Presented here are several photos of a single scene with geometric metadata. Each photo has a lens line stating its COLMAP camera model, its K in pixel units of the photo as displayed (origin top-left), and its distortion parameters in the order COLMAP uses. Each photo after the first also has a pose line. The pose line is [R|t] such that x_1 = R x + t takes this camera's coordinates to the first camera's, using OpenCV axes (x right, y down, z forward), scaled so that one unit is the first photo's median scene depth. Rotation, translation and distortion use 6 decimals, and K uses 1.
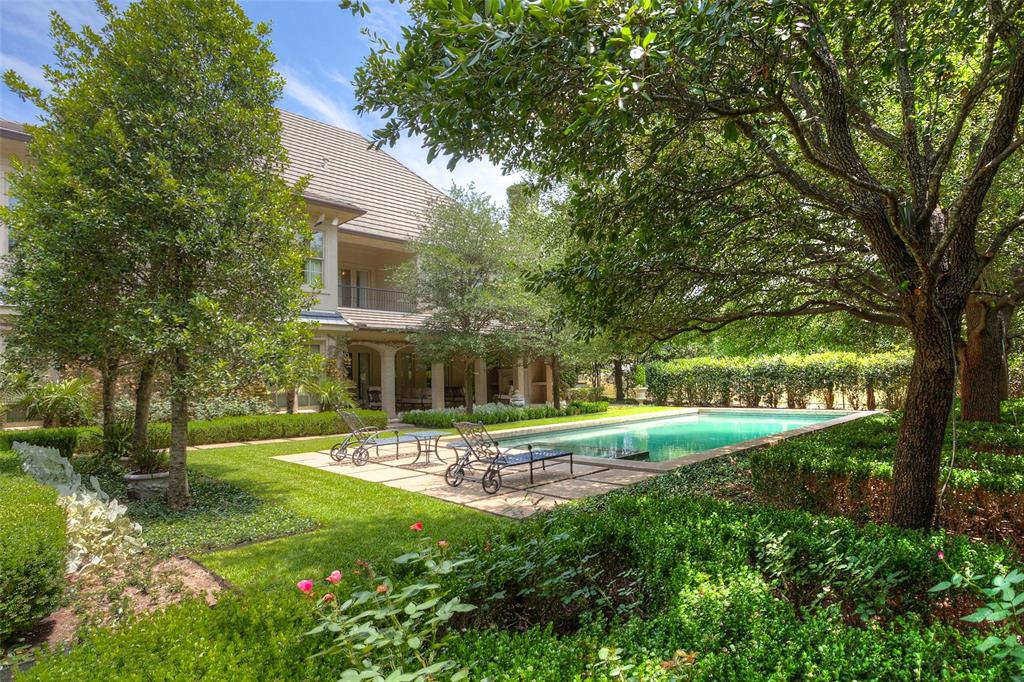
lens RADIAL K [[510.8, 0, 513.6], [0, 510.8, 348.3], [0, 0, 1]] dist [-0.000979, 0.000014]
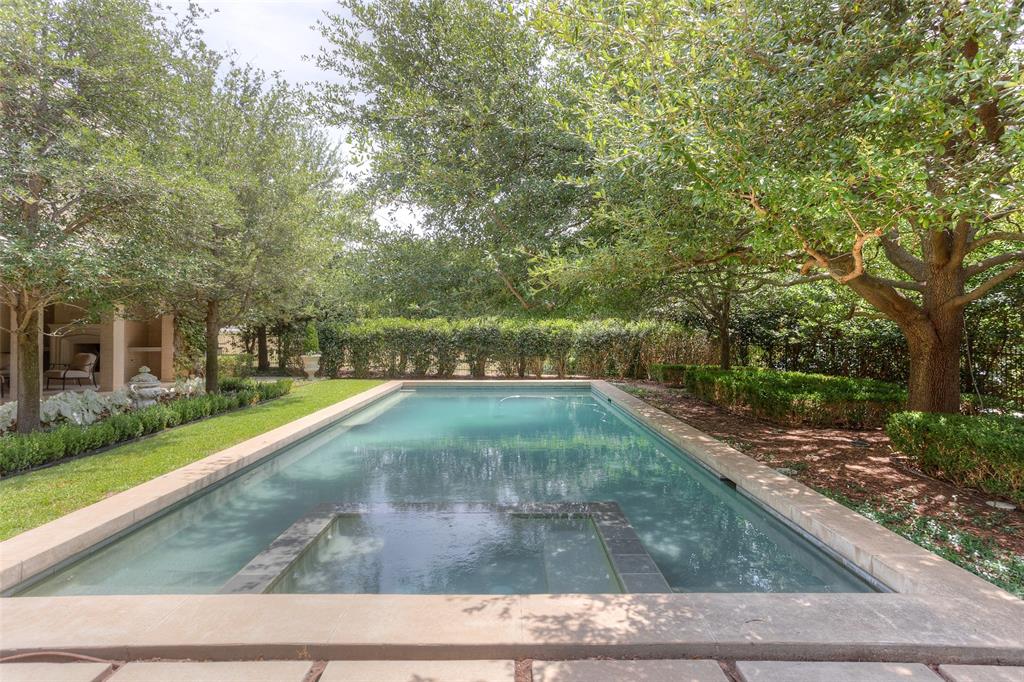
lens RADIAL K [[510.8, 0, 508.5], [0, 510.8, 336.0], [0, 0, 1]] dist [-0.000979, 0.000014]
pose [[0.719135, 0.018396, 0.694627, -0.085863], [-0.055431, 0.997982, 0.030958, 0.015761], [-0.692656, -0.060767, 0.718704, 0.384909]]
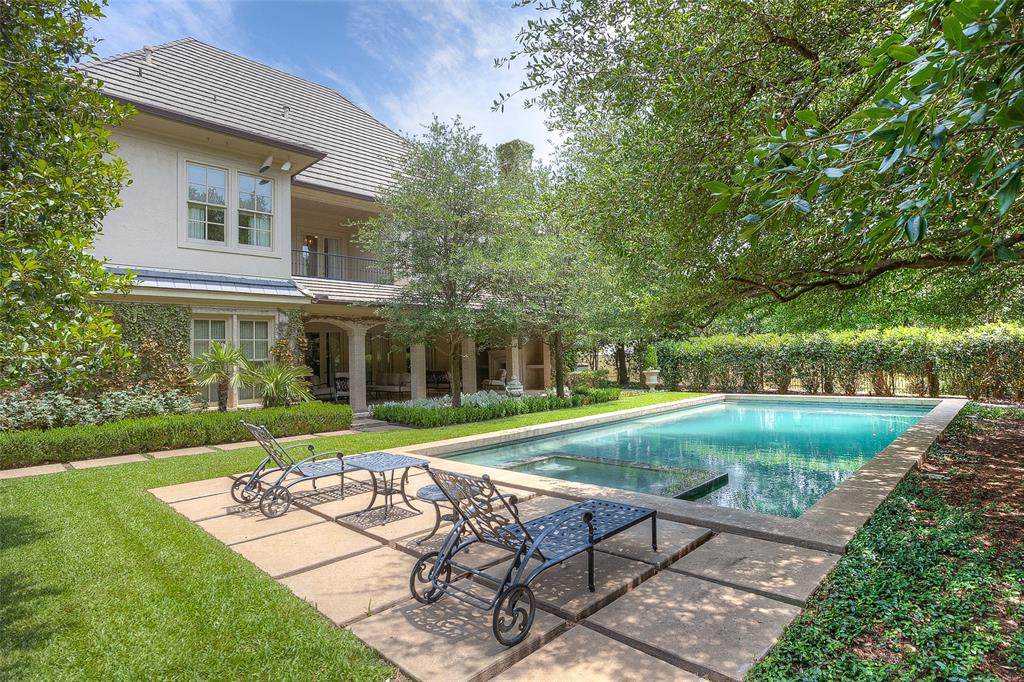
lens RADIAL K [[510.8, 0, 502.6], [0, 510.8, 333.0], [0, 0, 1]] dist [-0.000979, 0.000014]
pose [[0.999955, -0.006135, 0.007287, -0.017203], [0.006077, 0.999950, 0.007888, 0.006079], [-0.007335, -0.007843, 0.999942, 0.180713]]
